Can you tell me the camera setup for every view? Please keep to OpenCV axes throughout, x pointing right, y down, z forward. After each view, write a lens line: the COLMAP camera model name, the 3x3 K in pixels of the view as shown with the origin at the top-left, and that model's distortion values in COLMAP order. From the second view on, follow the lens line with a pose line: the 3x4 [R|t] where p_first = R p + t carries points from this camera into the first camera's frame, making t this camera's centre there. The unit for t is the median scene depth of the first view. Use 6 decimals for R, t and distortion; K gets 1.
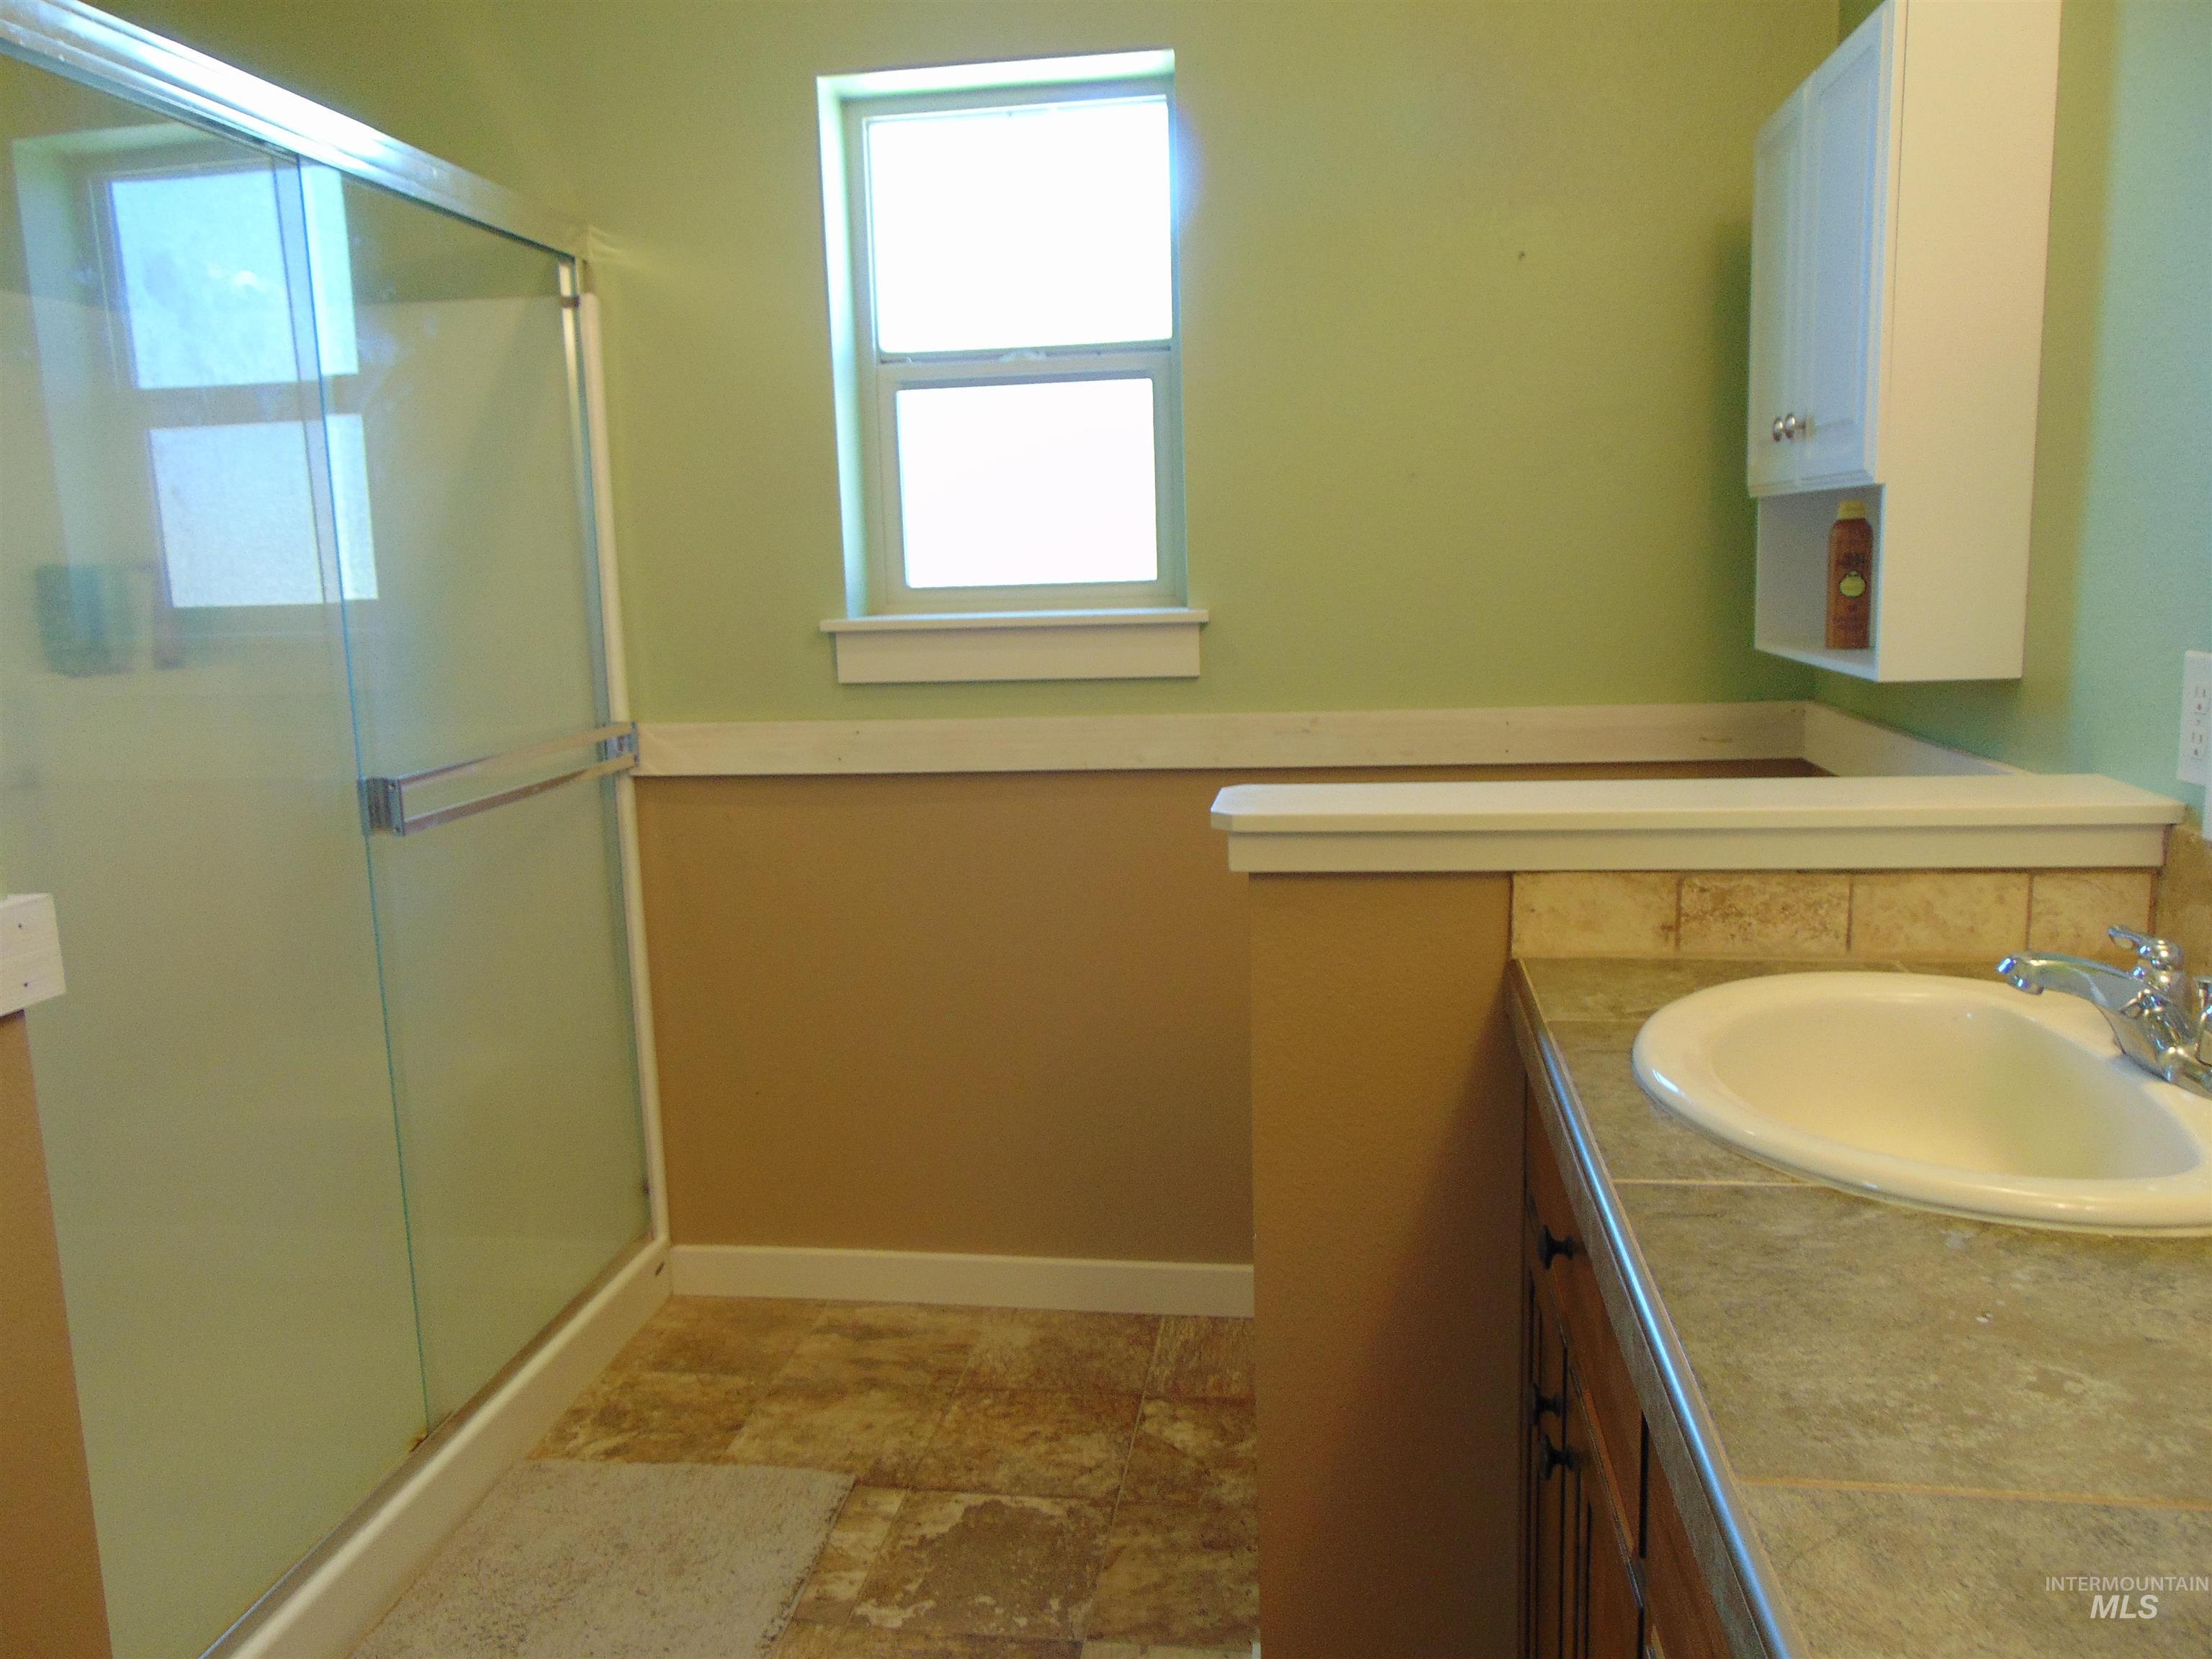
lens RADIAL K [[1640.5, 0, 1106.0], [0, 1640.5, 829.5], [0, 0, 1]] dist [-0.053038, 0.105829]
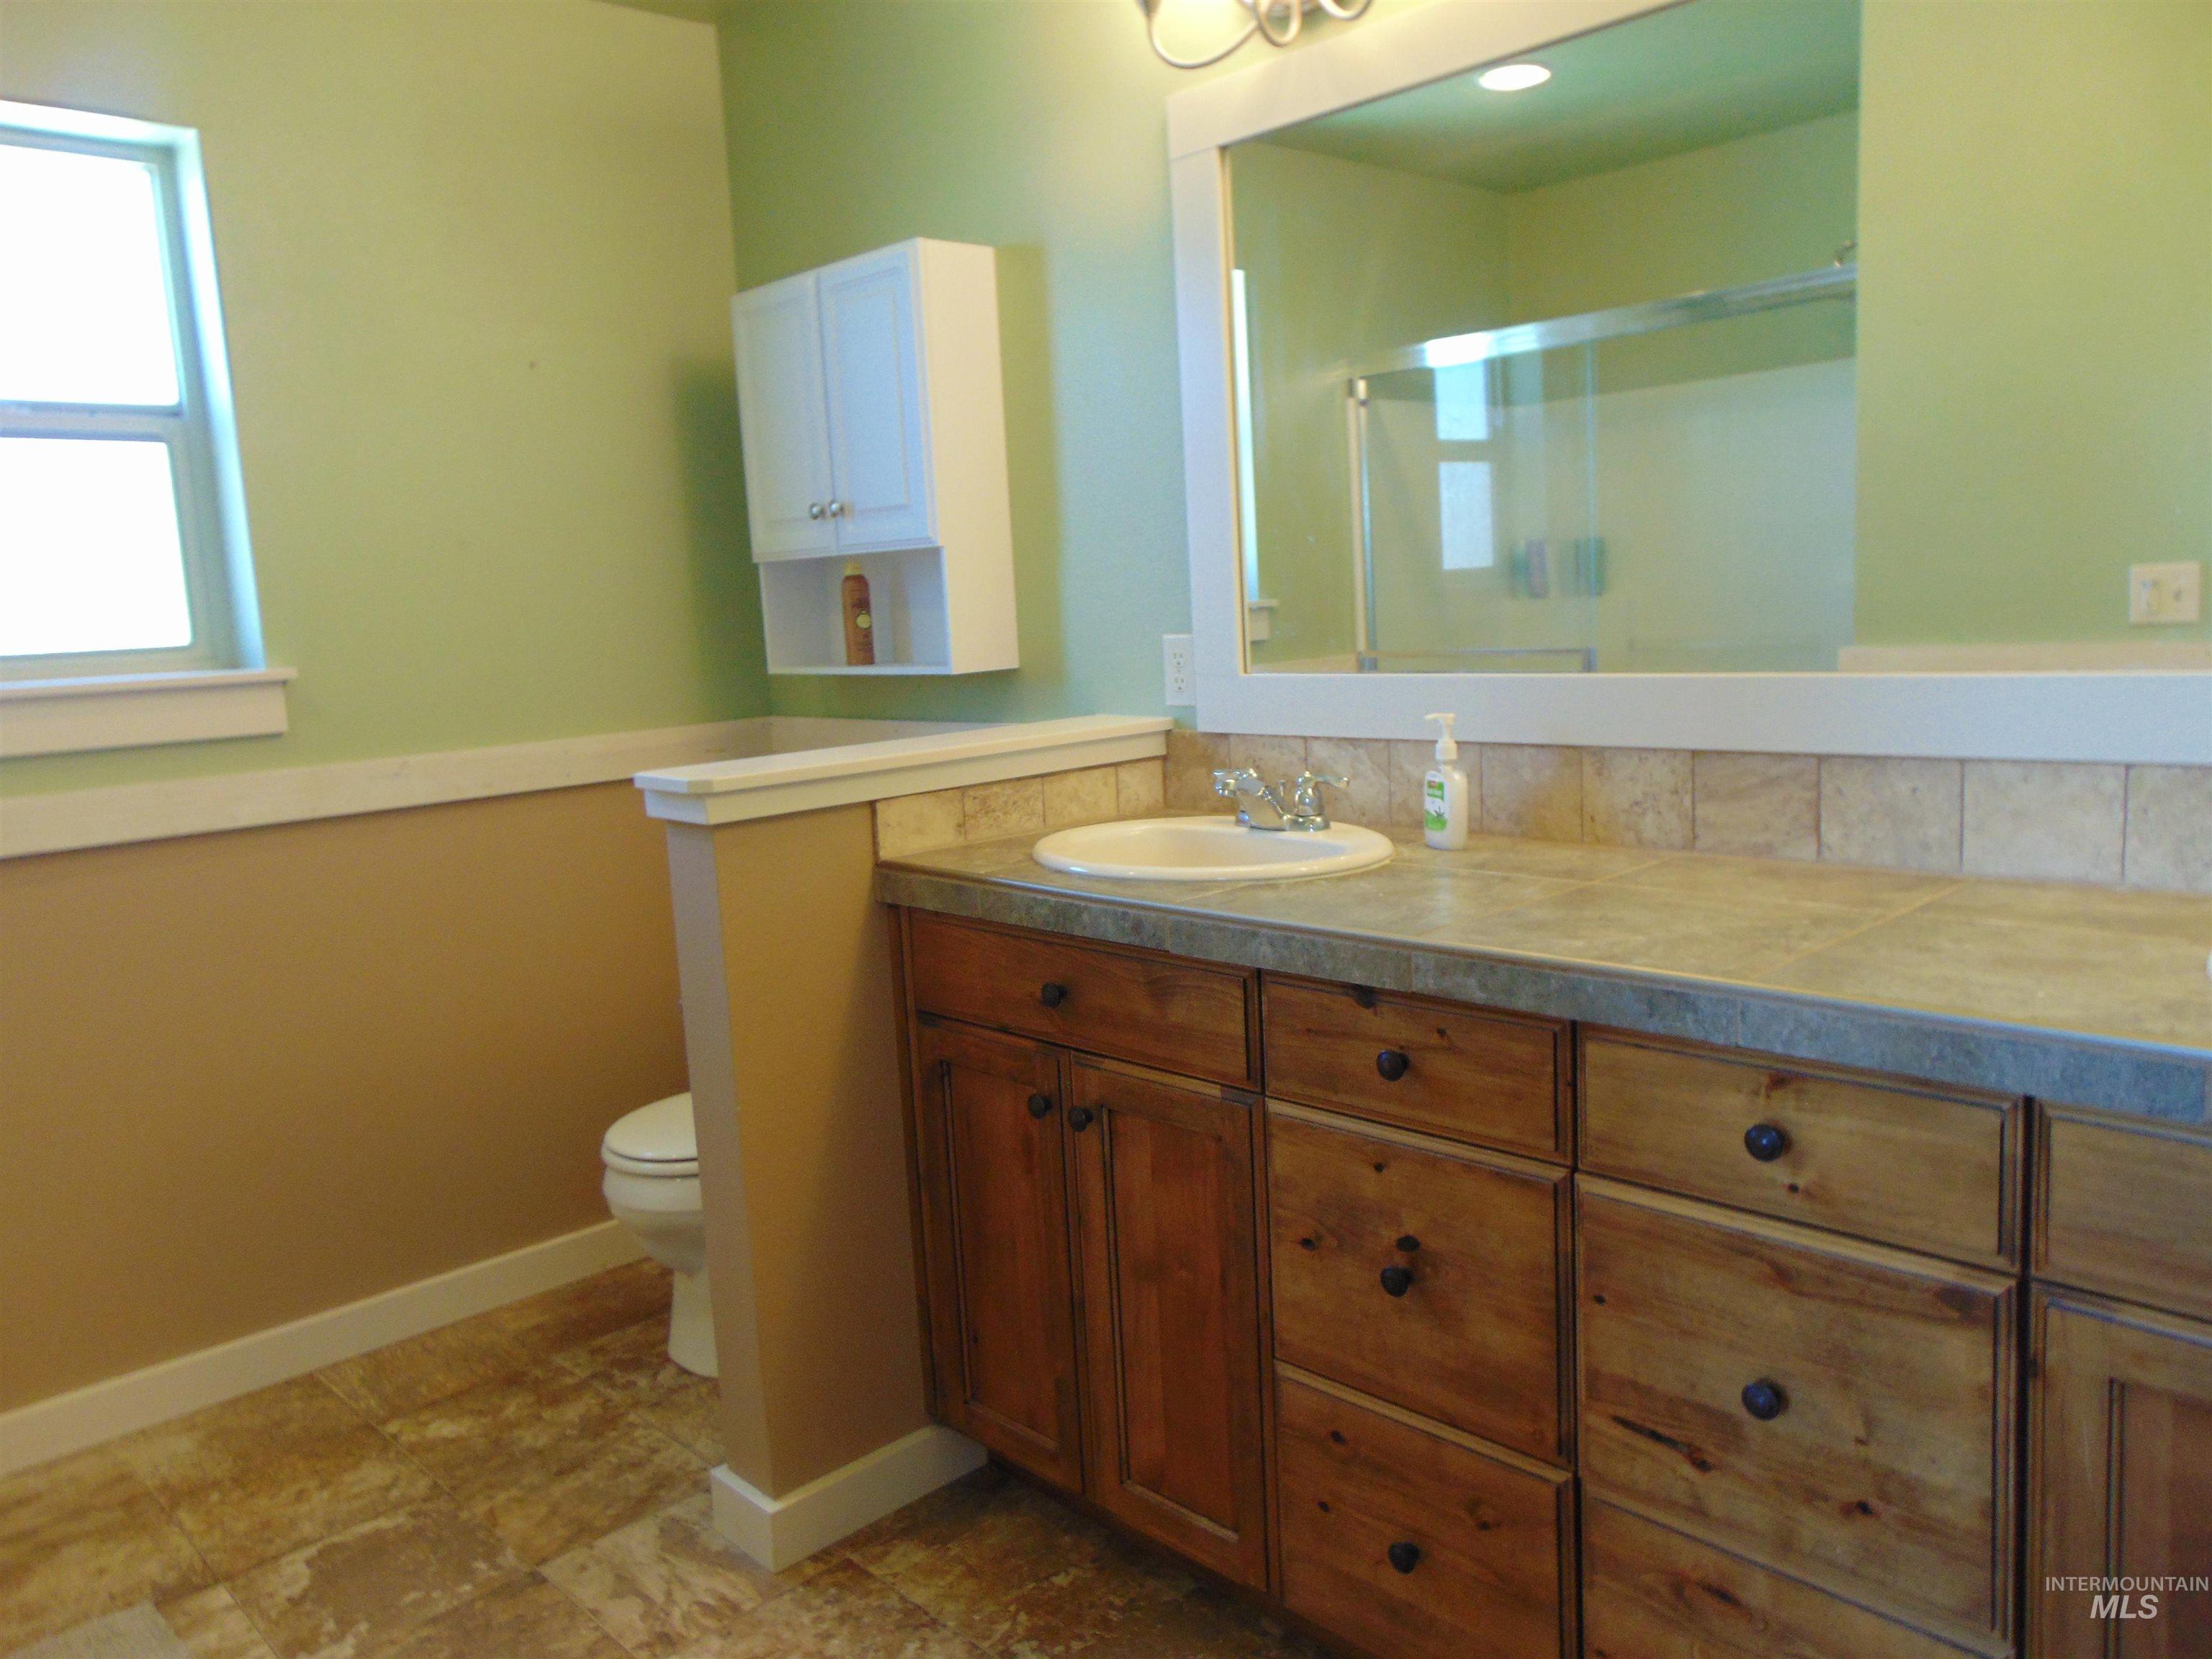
lens RADIAL K [[1628.4, 0, 1106.0], [0, 1628.4, 829.5], [0, 0, 1]] dist [-0.007851, 0.013485]
pose [[0.613968, -0.113389, 0.781144, -0.517189], [0.161781, 0.986696, 0.016070, 0.041338], [-0.772574, 0.116508, 0.624144, -0.043721]]
